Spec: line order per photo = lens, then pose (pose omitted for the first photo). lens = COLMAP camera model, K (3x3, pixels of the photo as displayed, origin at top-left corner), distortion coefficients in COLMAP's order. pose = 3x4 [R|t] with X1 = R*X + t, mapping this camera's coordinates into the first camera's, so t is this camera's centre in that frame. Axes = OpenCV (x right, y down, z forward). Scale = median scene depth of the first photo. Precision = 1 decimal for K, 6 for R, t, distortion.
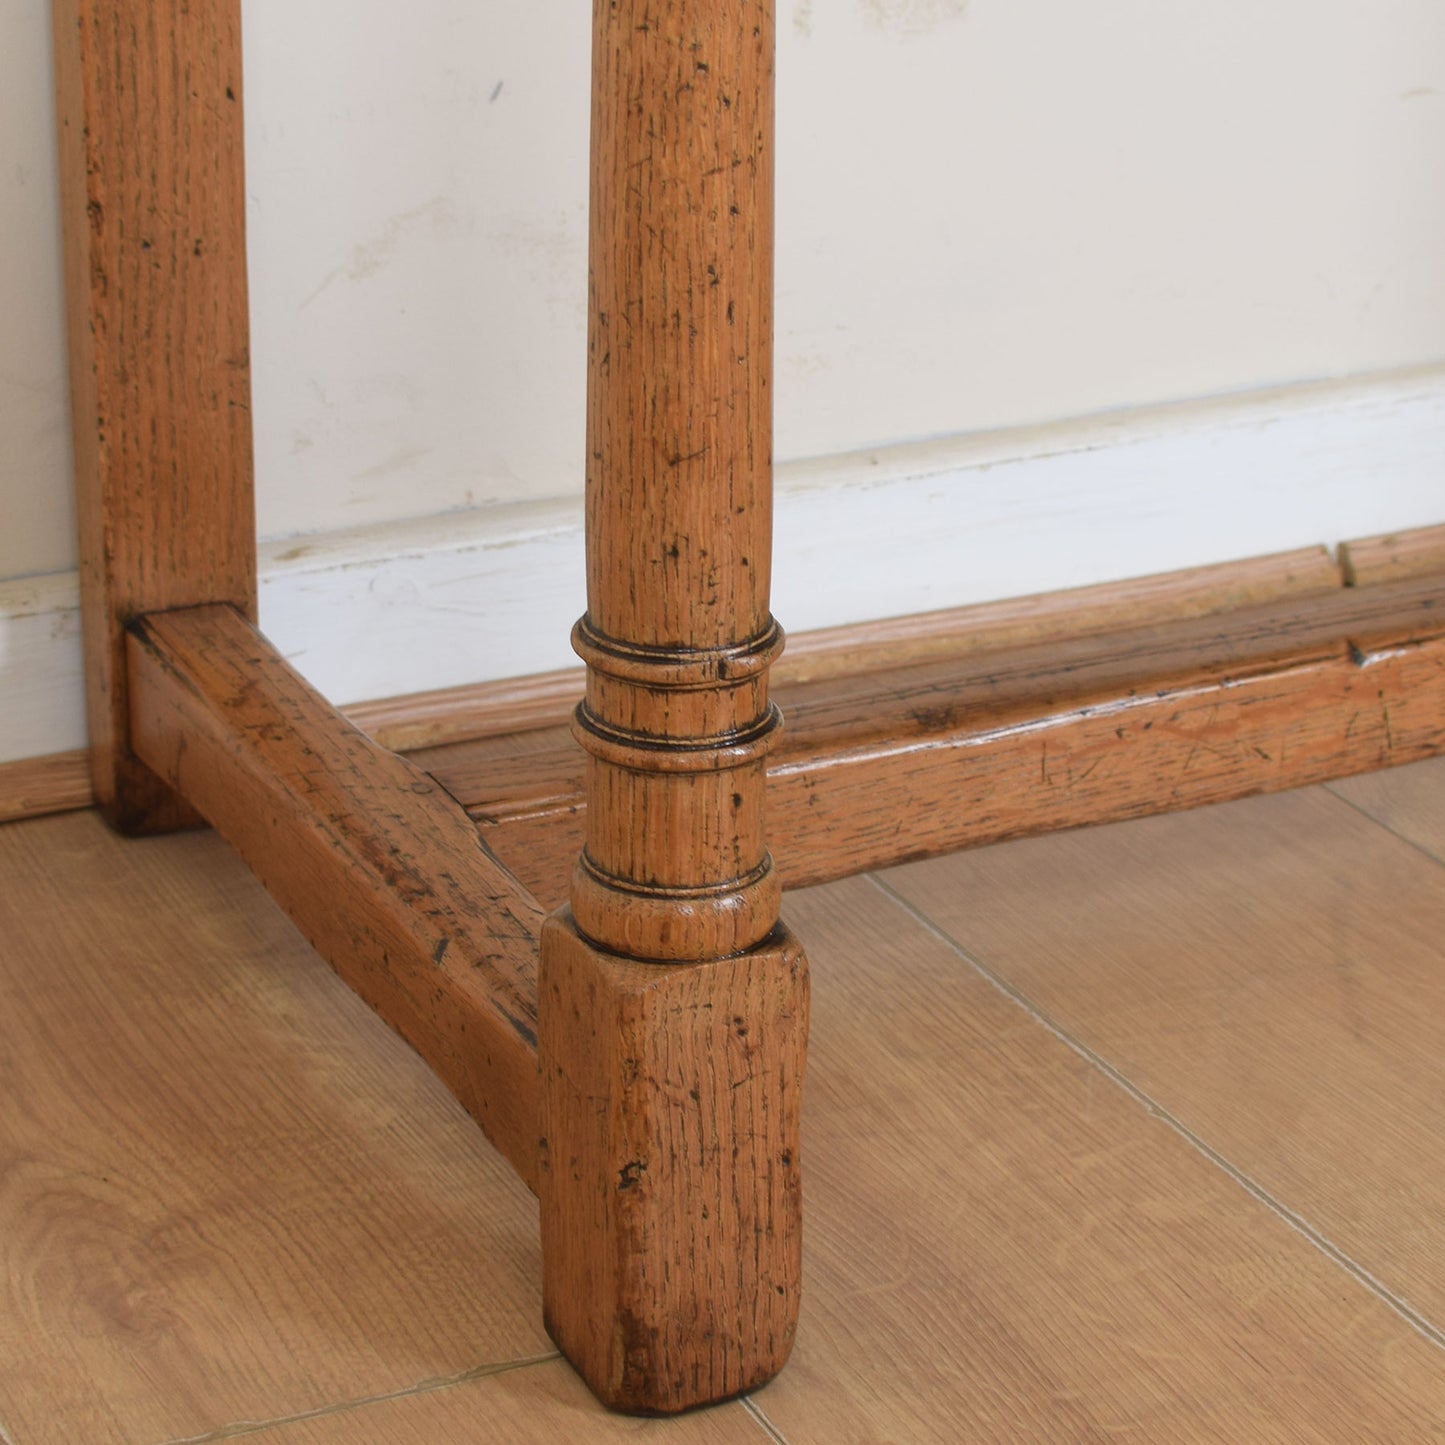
lens RADIAL K [[3917.4, 0, 722.2], [0, 3917.4, 744.5], [0, 0, 1]] dist [-0.025873, -0.461129]
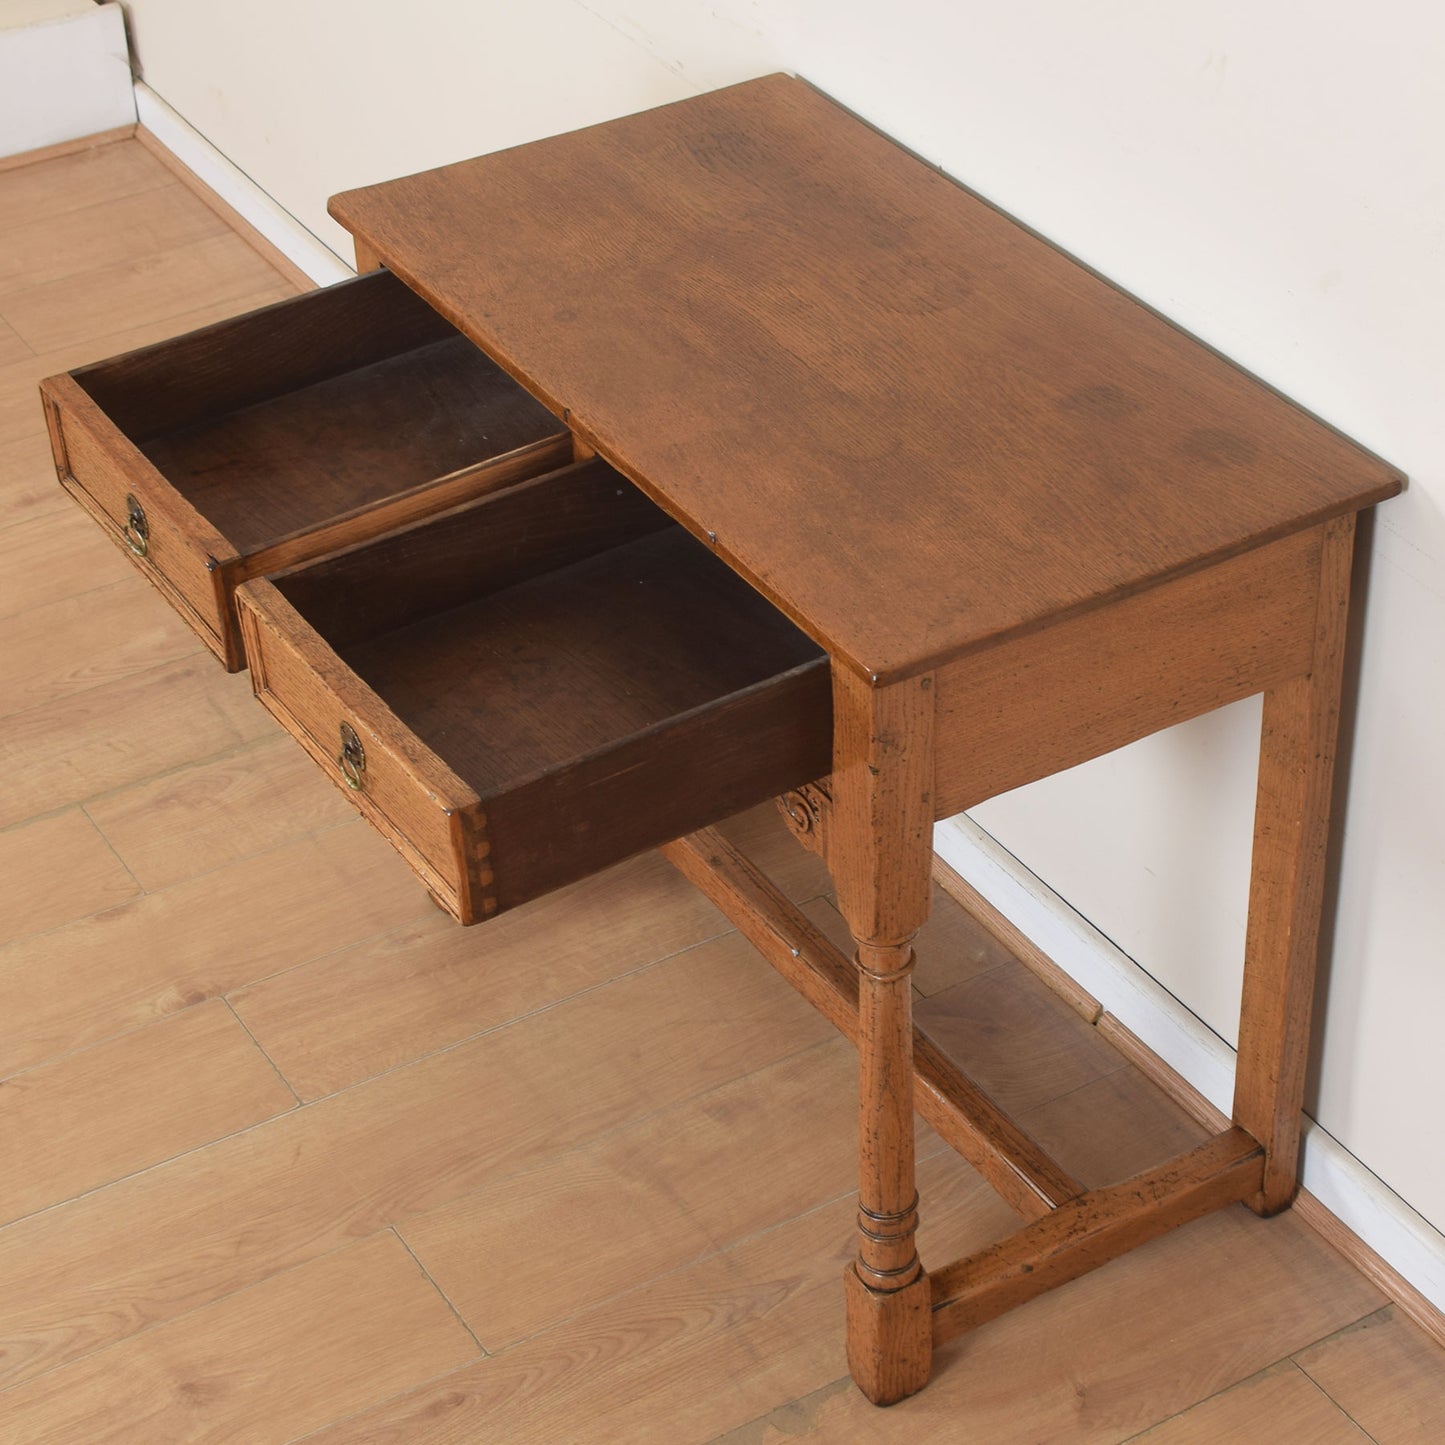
lens RADIAL K [[3283.1, 0, 800.0], [0, 3283.1, 728.0], [0, 0, 1]] dist [-0.053020, -0.106635]
pose [[0.097156, 0.564598, -0.819628, 2.081928], [-0.371069, 0.784695, 0.496550, -1.372630], [0.923509, 0.255895, 0.285742, 0.309213]]
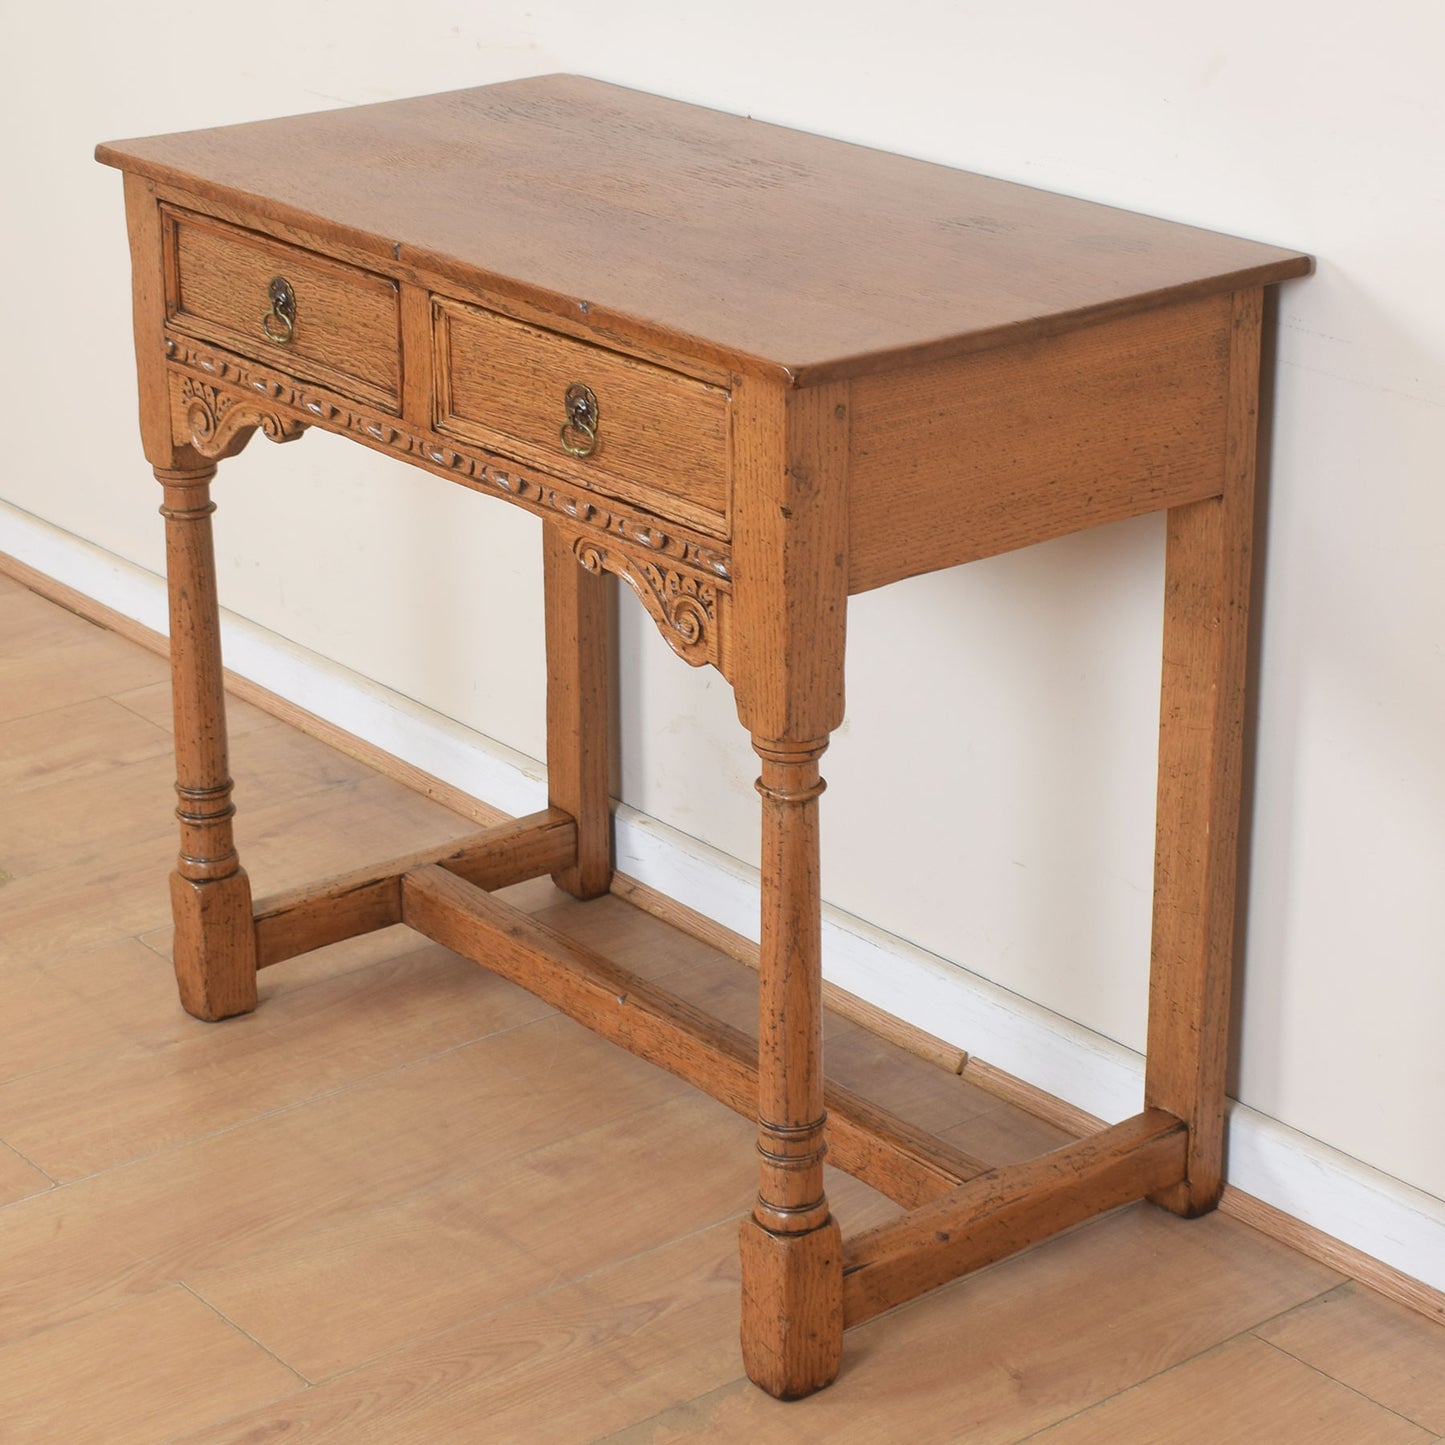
lens RADIAL K [[3503.3, 0, 703.1], [0, 3503.3, 650.5], [0, 0, 1]] dist [-0.037631, -0.221855]
pose [[0.209259, 0.322405, -0.923182, 2.229860], [-0.374198, 0.898627, 0.229009, -0.775945], [0.903430, 0.297531, 0.308689, 0.319291]]
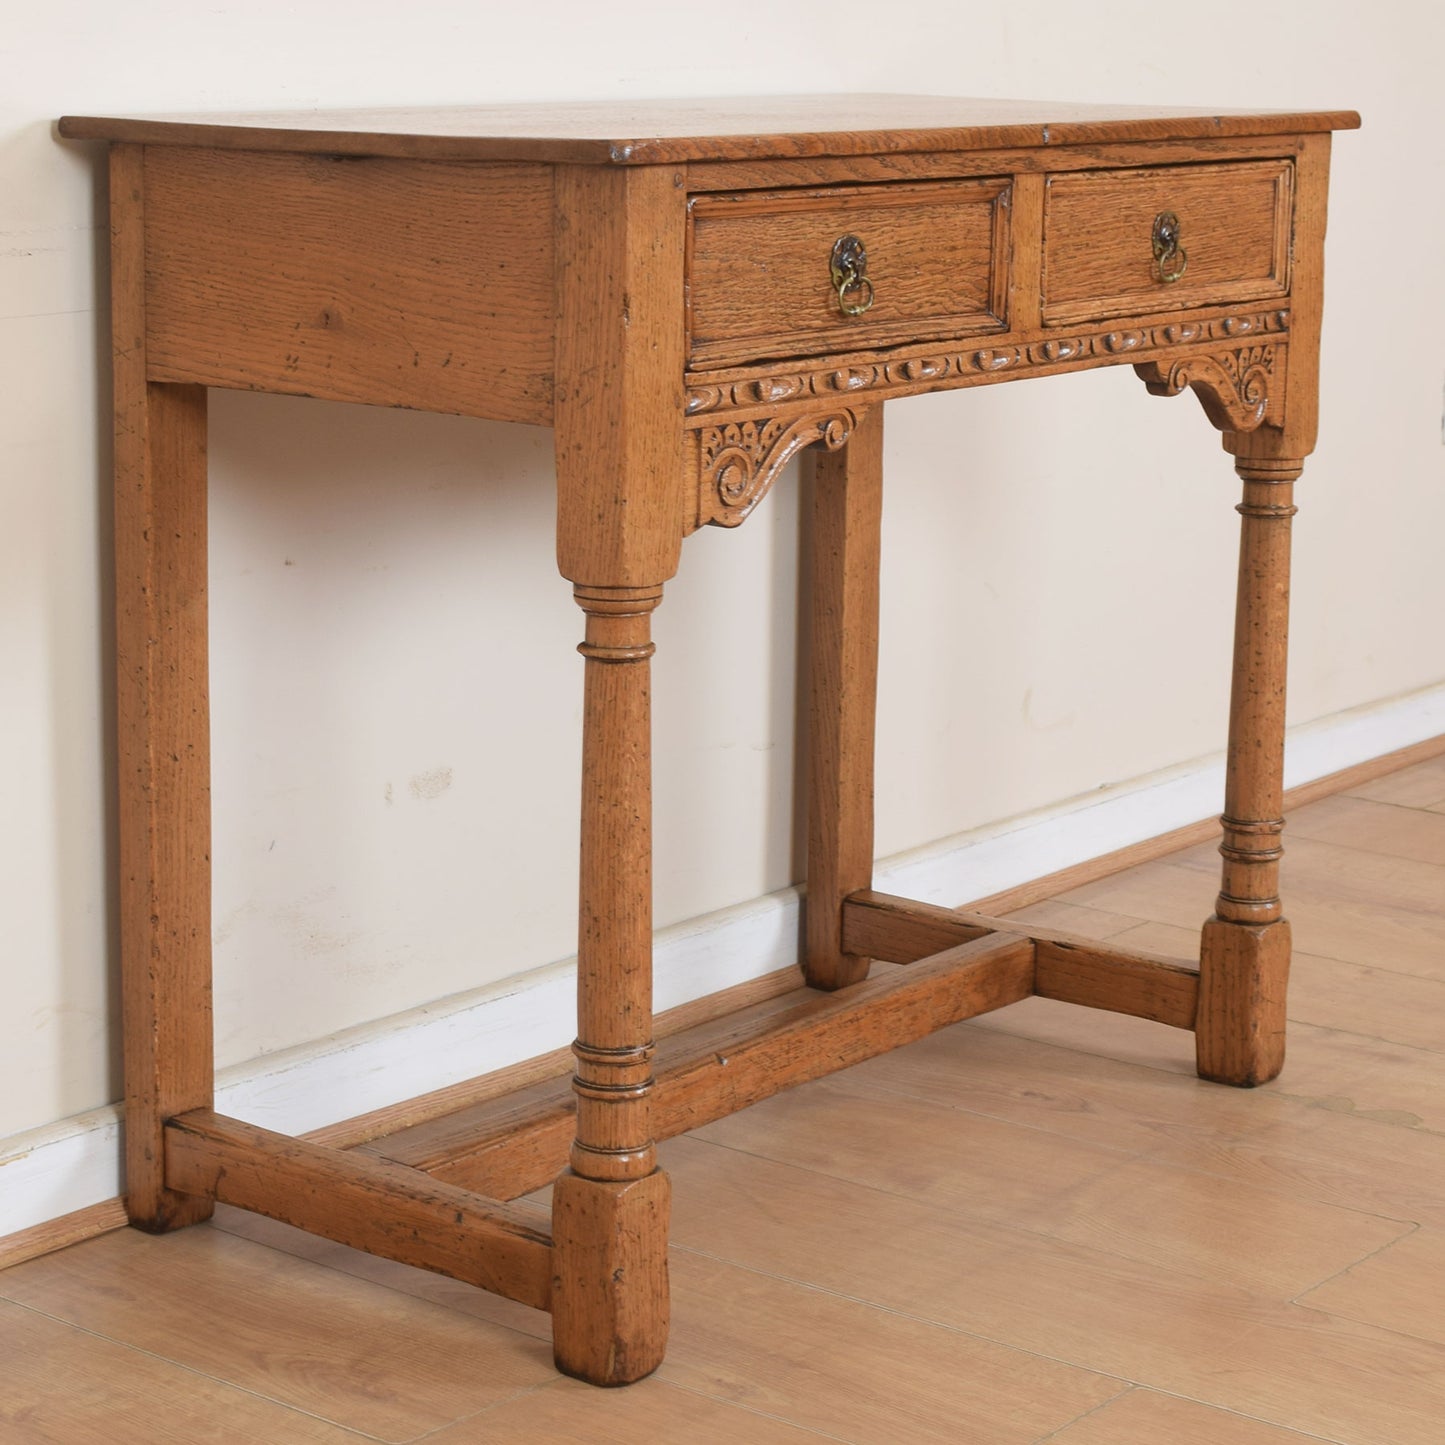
lens RADIAL K [[3503.3, 0, 703.1], [0, 3503.3, 650.5], [0, 0, 1]] dist [-0.037631, -0.221855]
pose [[0.904640, -0.079782, 0.418642, -0.667918], [0.163737, 0.971993, -0.168581, 0.085628], [-0.393468, 0.221052, 0.892367, -0.806107]]
